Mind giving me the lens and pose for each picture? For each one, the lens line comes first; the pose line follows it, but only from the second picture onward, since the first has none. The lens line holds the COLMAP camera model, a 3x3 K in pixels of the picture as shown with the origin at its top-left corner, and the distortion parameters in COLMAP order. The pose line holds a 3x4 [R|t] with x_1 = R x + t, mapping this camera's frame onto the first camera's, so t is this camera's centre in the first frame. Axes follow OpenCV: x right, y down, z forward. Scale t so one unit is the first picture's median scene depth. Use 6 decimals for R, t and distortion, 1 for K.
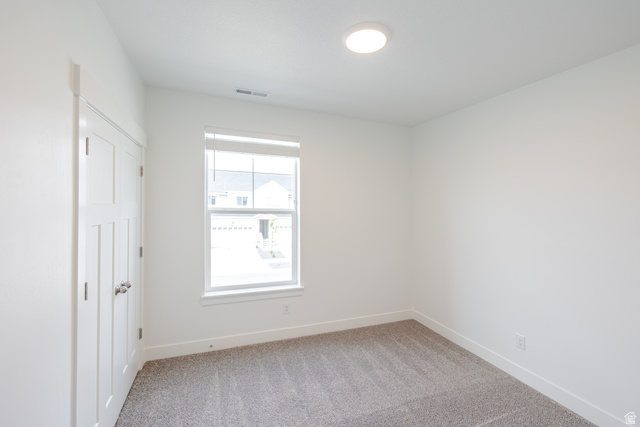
lens RADIAL K [[265.3, 0, 320.0], [0, 265.3, 213.5], [0, 0, 1]] dist [0.000695, 0.000081]
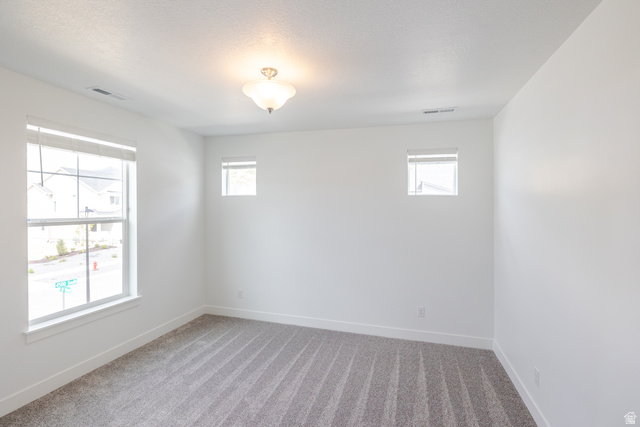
lens RADIAL K [[291.9, 0, 320.0], [0, 291.9, 213.5], [0, 0, 1]] dist [0.000410, 0.000098]
pose [[0.619618, -0.025190, 0.784499, -0.511567], [0.026031, 0.999595, 0.011537, -0.019649], [-0.784472, 0.013273, 0.620022, -0.185521]]
